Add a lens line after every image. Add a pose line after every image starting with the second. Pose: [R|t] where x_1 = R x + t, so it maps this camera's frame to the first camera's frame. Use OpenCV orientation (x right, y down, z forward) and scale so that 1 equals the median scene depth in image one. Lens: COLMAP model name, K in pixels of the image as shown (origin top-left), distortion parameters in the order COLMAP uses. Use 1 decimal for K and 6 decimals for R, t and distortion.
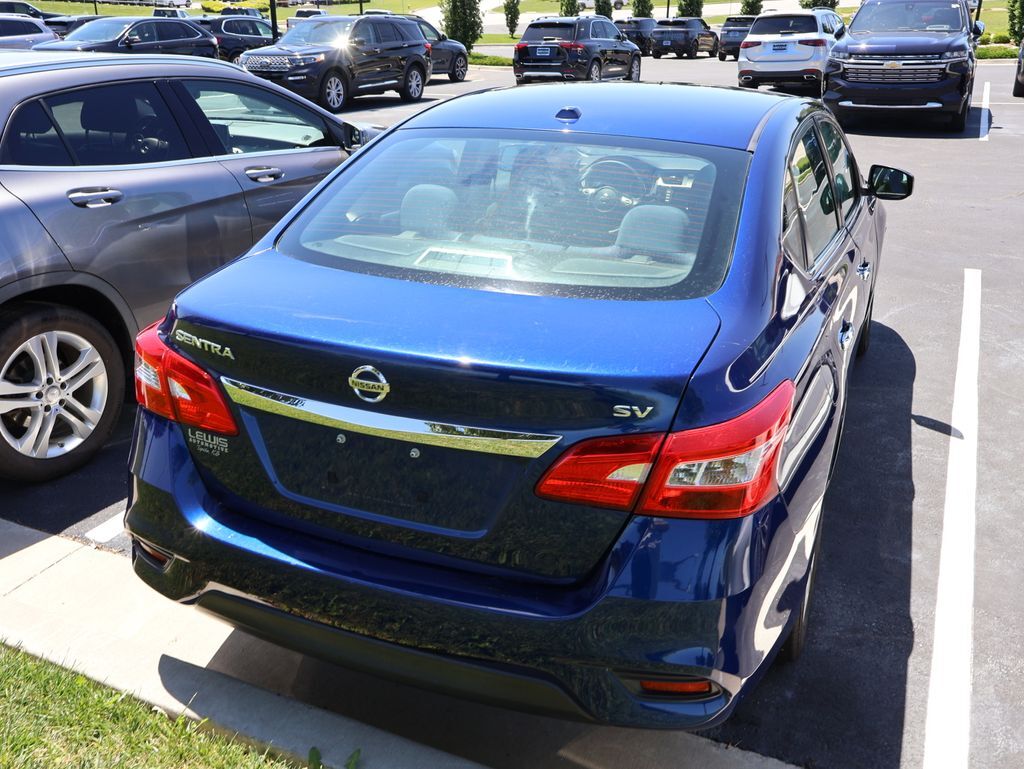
lens RADIAL K [[980.0, 0, 515.1], [0, 980.0, 386.4], [0, 0, 1]] dist [-0.005548, 0.003221]
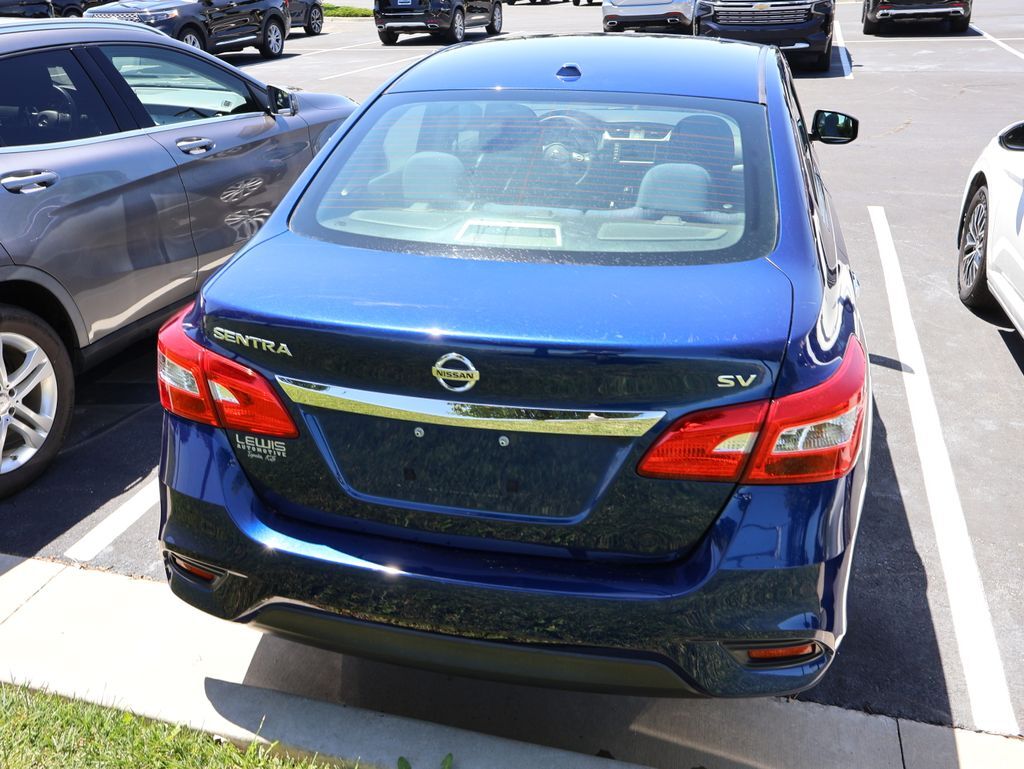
lens RADIAL K [[989.1, 0, 519.0], [0, 989.1, 380.8], [0, 0, 1]] dist [-0.005579, 0.005554]
pose [[0.986912, -0.077453, 0.141440, -0.127433], [0.071814, 0.996422, 0.044553, -0.018543], [-0.144385, -0.033813, 0.988944, 0.030981]]
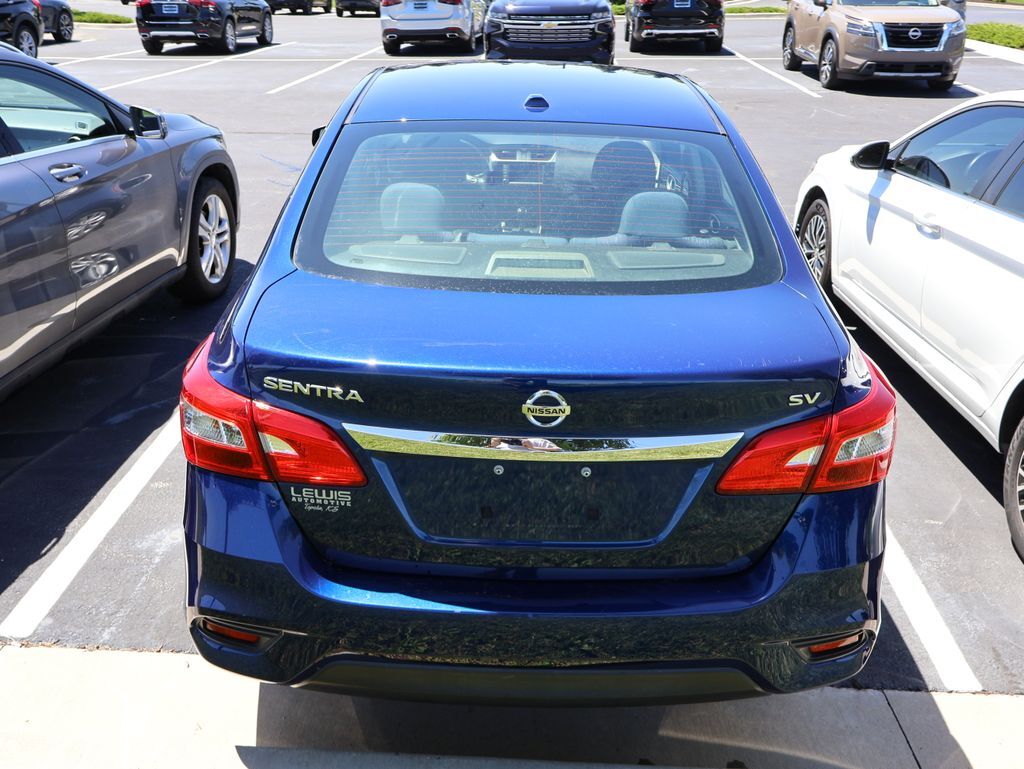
lens RADIAL K [[985.0, 0, 512.0], [0, 985.0, 384.5], [0, 0, 1]] dist [-0.005543, 0.000296]
pose [[0.919611, -0.137136, 0.368116, -0.297347], [0.122253, 0.990461, 0.063573, -0.050985], [-0.373322, -0.013459, 0.927604, 0.072048]]
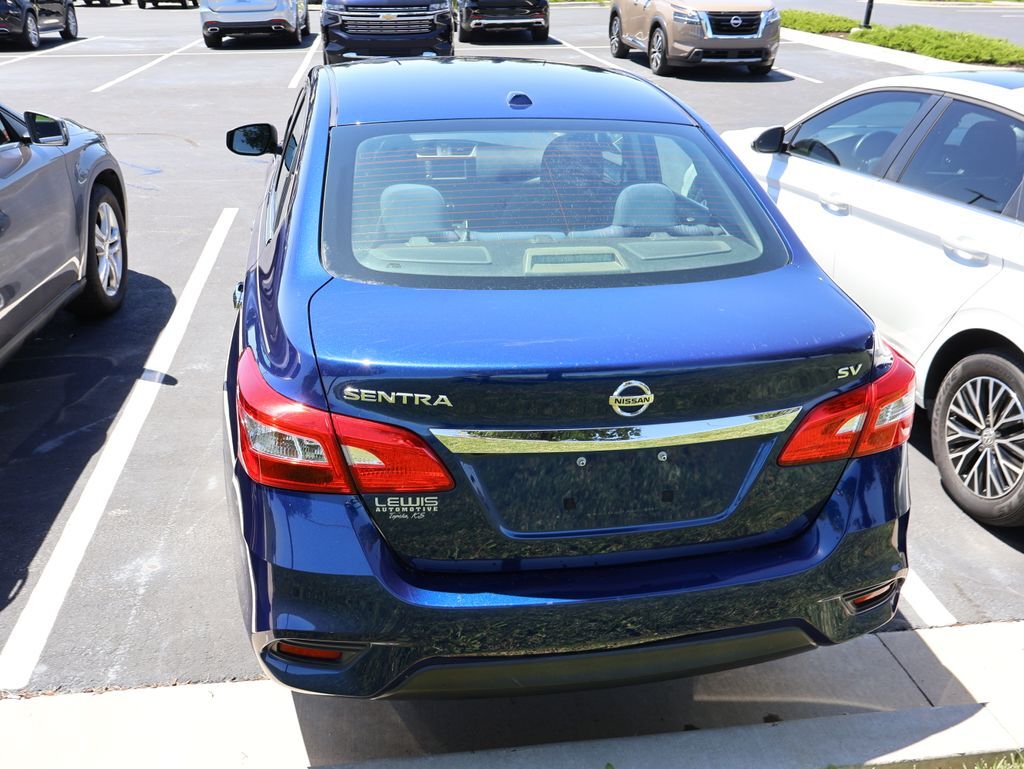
lens RADIAL K [[985.0, 0, 512.0], [0, 985.0, 384.5], [0, 0, 1]] dist [-0.005543, 0.000296]
pose [[0.824839, -0.206959, 0.526126, -0.430709], [0.180770, 0.978283, 0.101417, -0.077798], [-0.535689, 0.011455, 0.844337, 0.128654]]
